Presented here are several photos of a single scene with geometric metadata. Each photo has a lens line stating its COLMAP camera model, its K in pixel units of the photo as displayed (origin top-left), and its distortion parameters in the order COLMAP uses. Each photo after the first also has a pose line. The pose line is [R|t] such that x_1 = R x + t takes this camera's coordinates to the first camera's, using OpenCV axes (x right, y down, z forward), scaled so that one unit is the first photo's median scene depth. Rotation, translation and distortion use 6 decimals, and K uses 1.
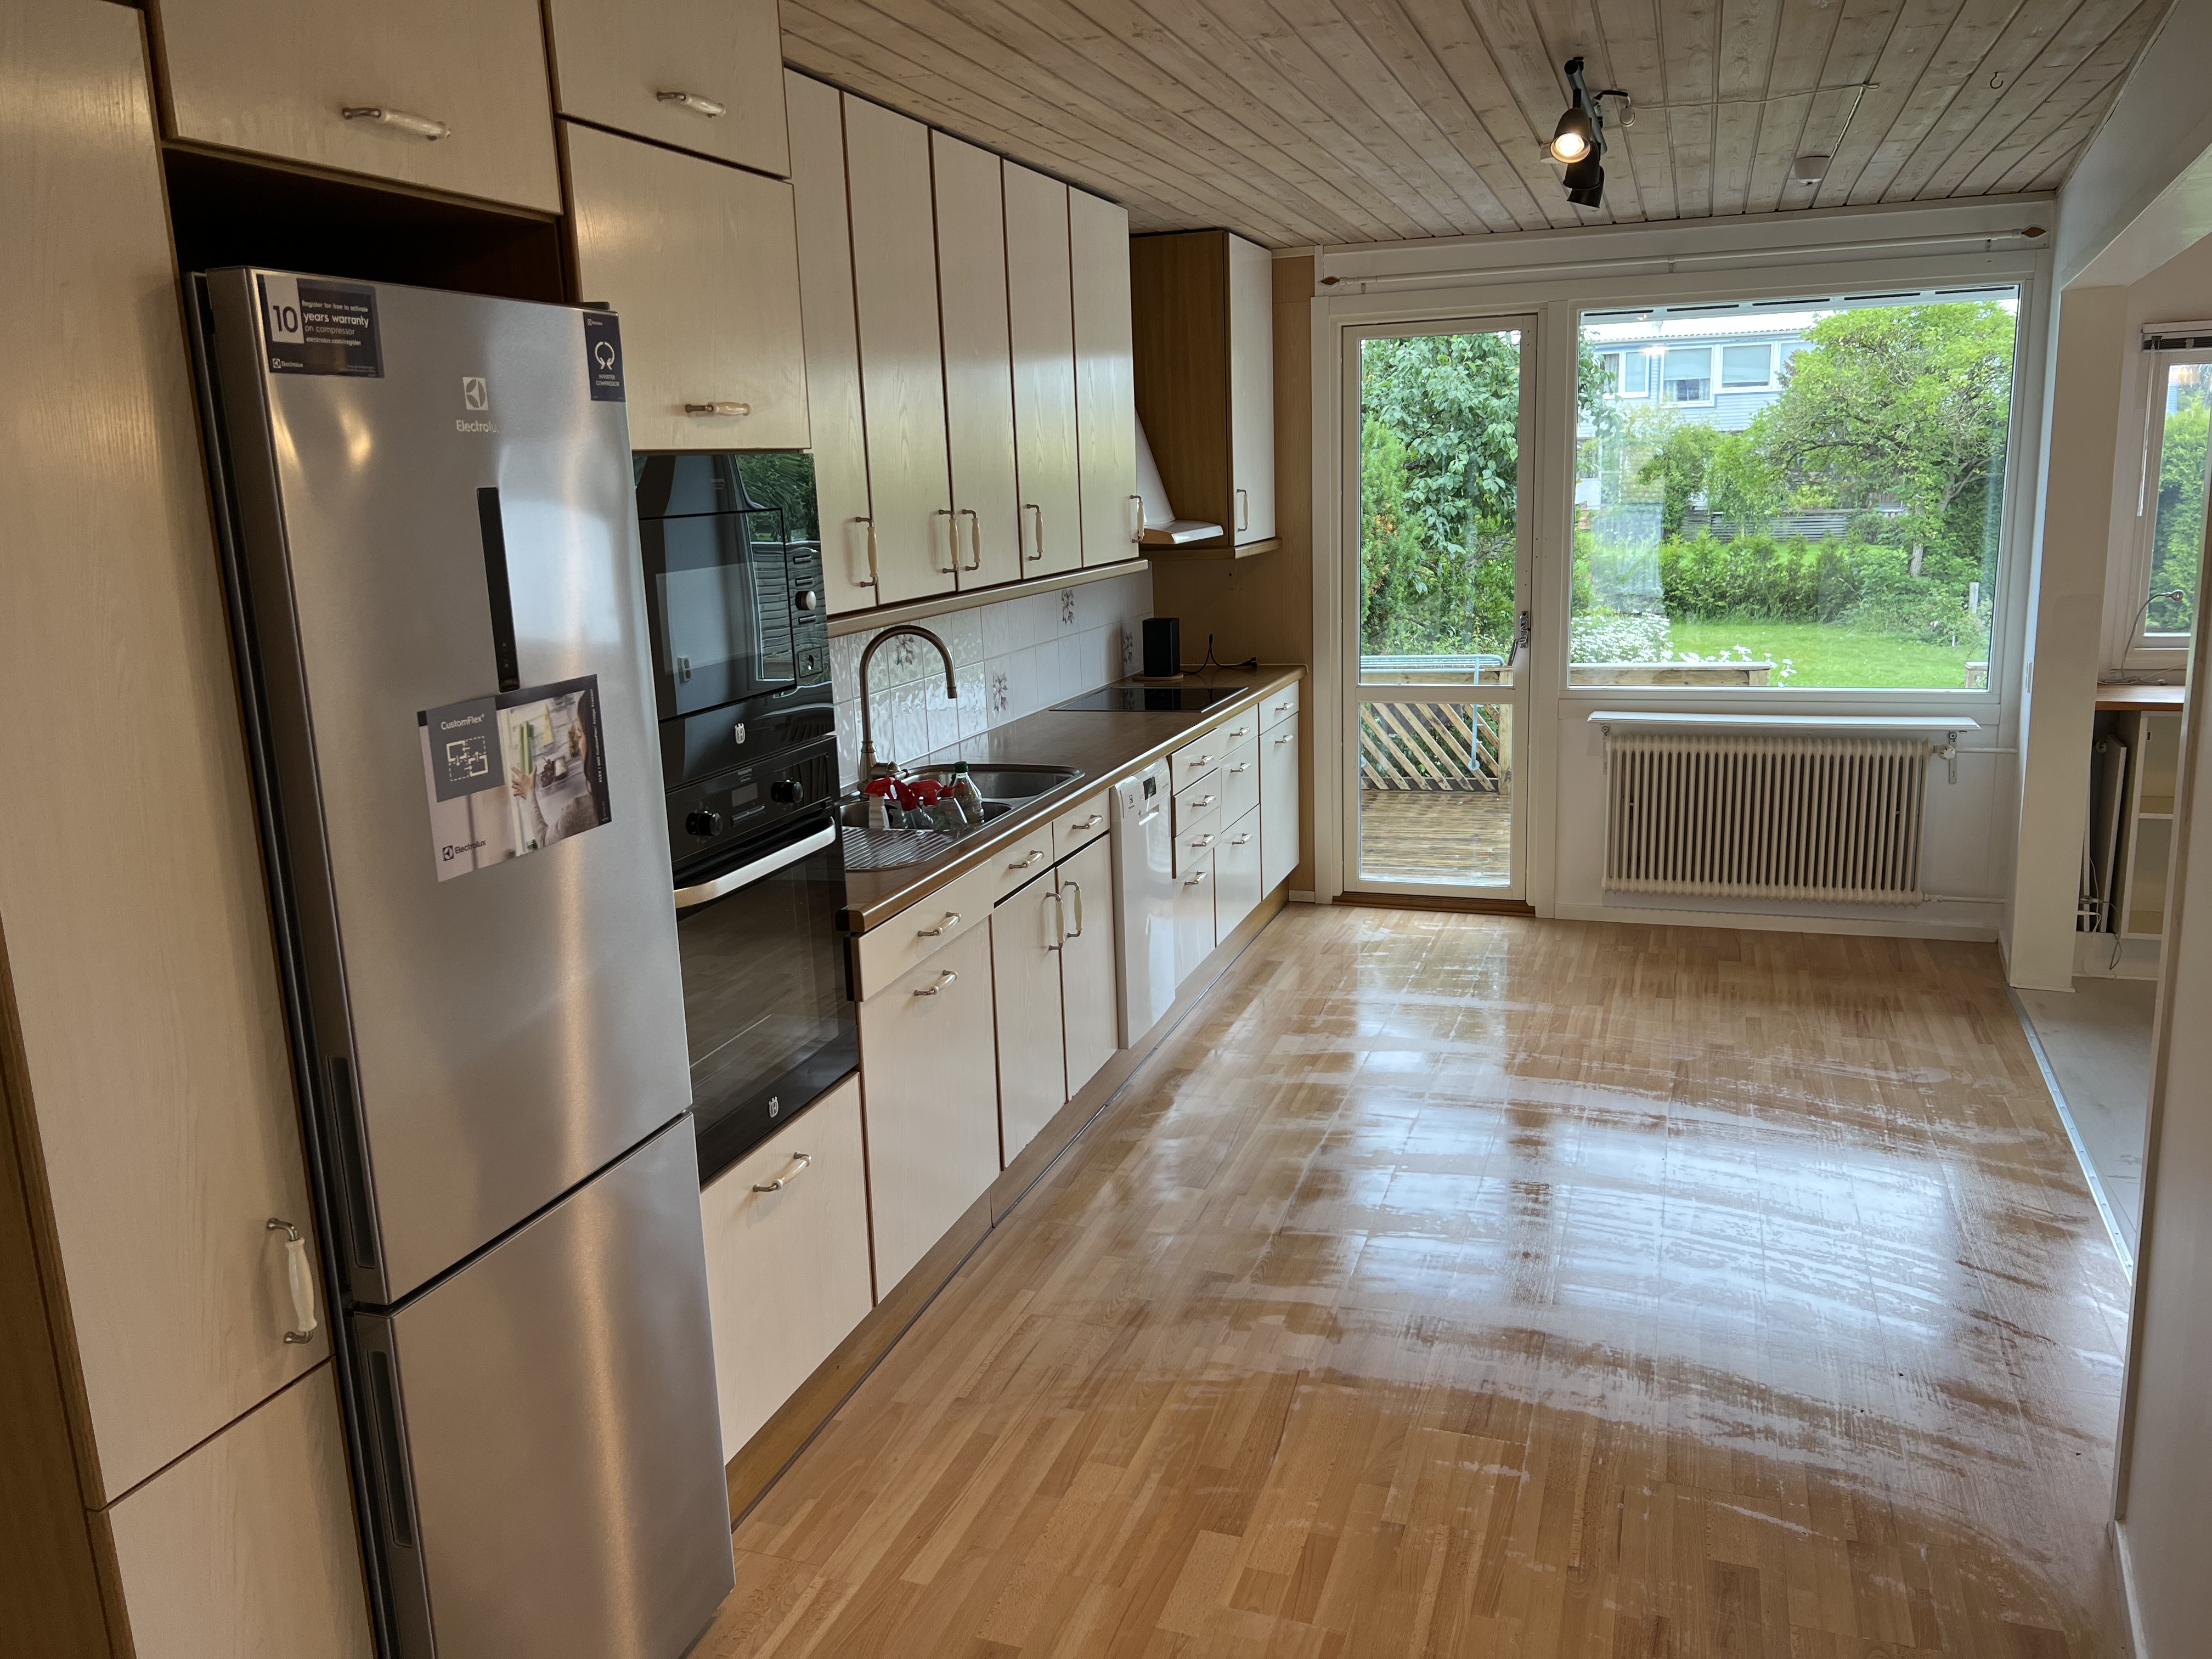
lens RADIAL K [[1679.8, 0, 1067.9], [0, 1679.8, 849.5], [0, 0, 1]] dist [-0.003888, 0.000504]
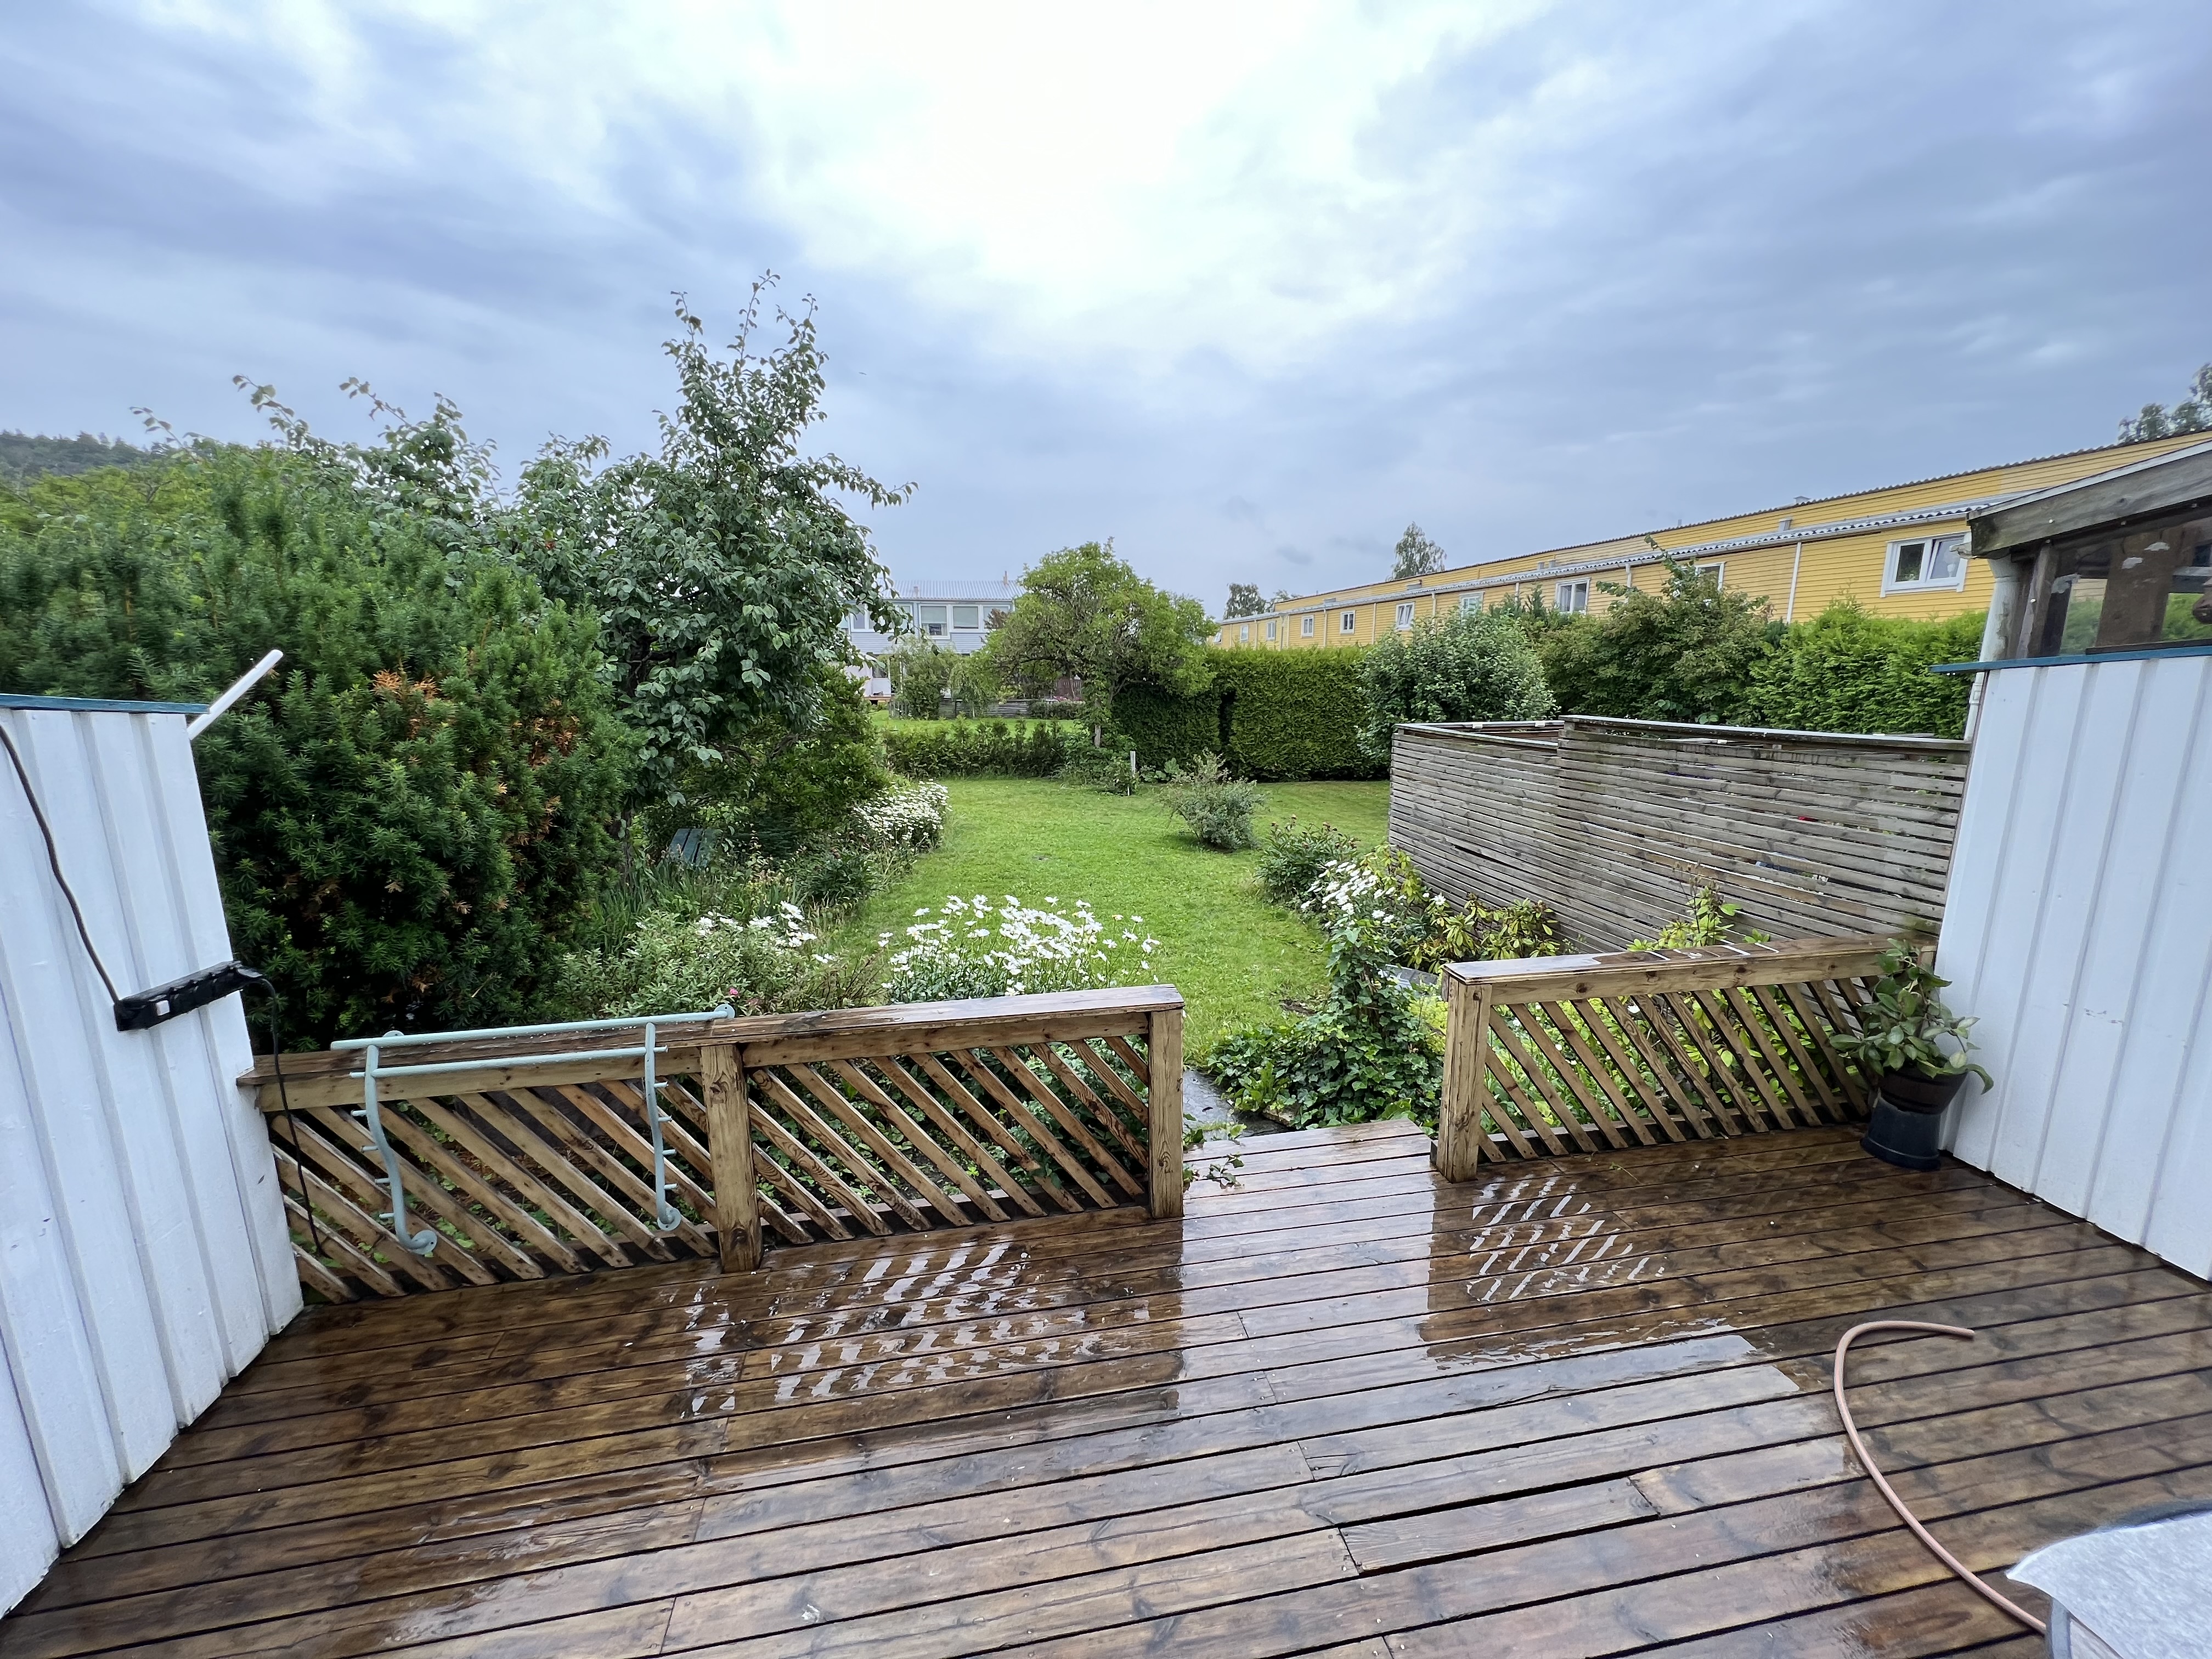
lens RADIAL K [[884.5, 0, 1102.8], [0, 884.5, 836.7], [0, 0, 1]] dist [-0.000674, -0.000137]
pose [[0.861383, -0.062528, 0.504093, 0.338170], [0.082668, 0.996421, -0.017664, -0.223692], [-0.501184, 0.056888, 0.863469, 1.034923]]
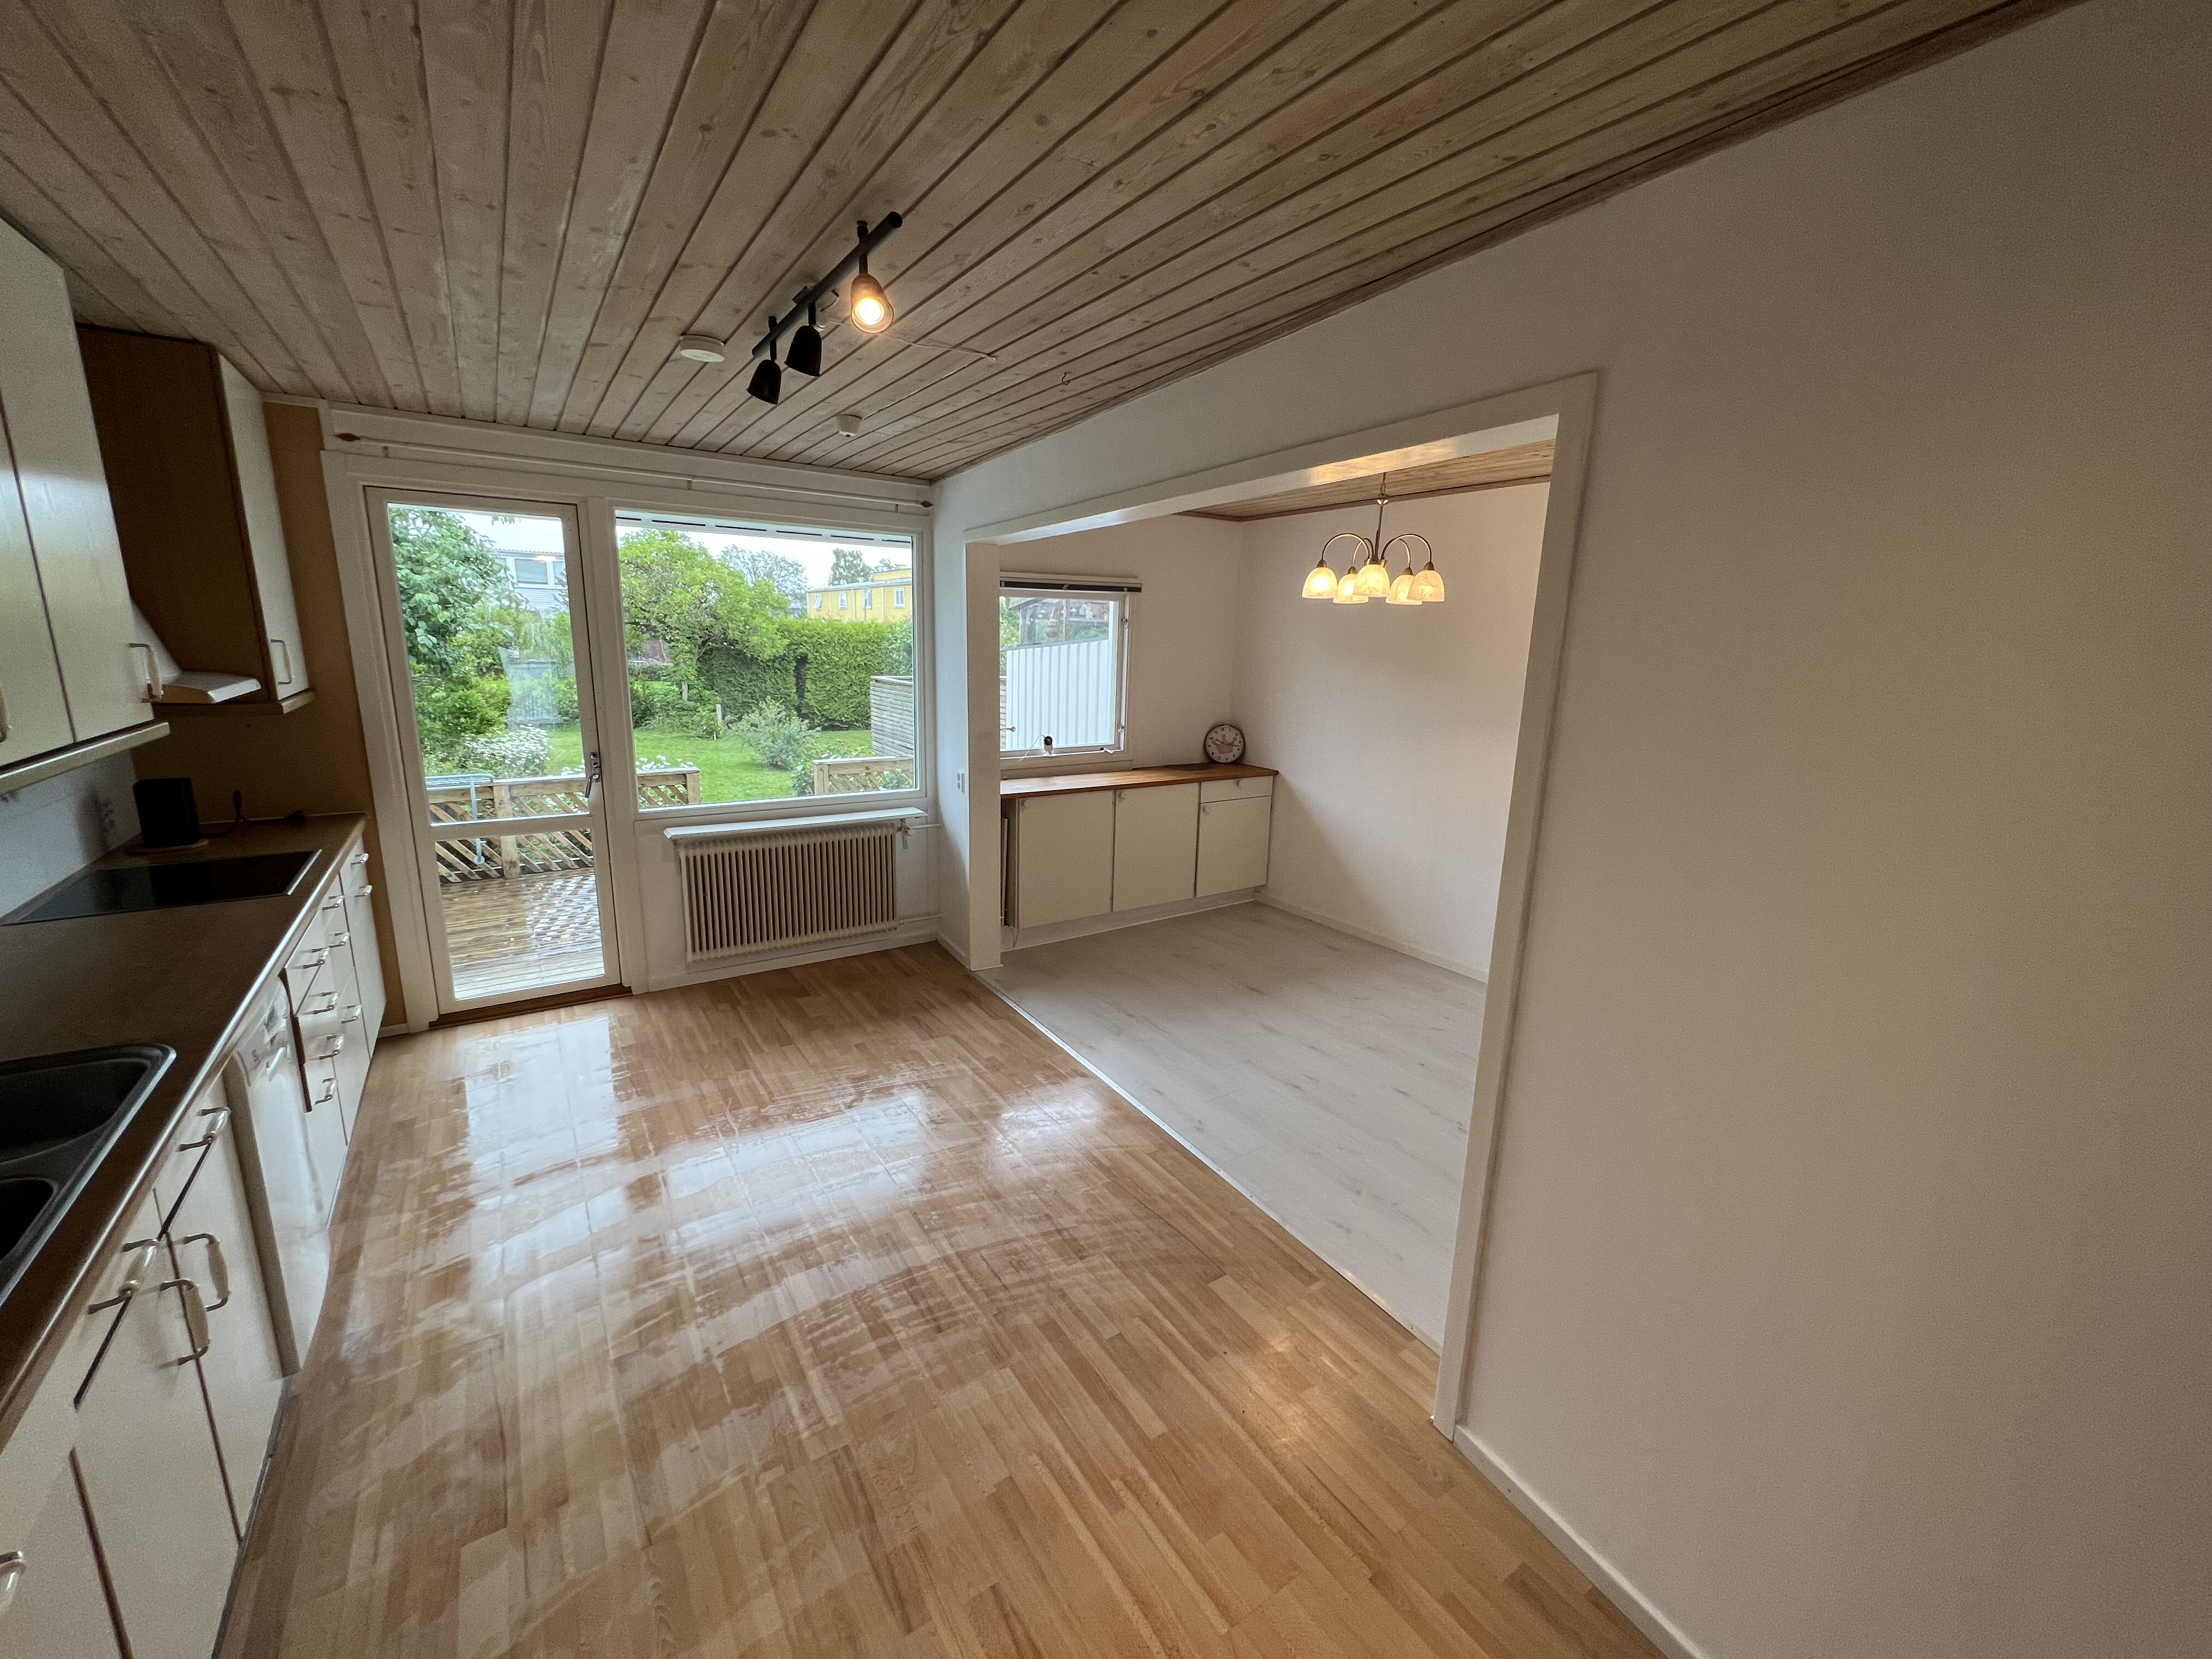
lens RADIAL K [[890.8, 0, 1101.0], [0, 890.8, 827.8], [0, 0, 1]] dist [-0.001141, -0.000680]
pose [[0.584709, -0.118617, 0.802524, -0.033838], [0.129863, 0.990181, 0.051737, -0.071135], [-0.800781, 0.073967, 0.594372, 0.319129]]
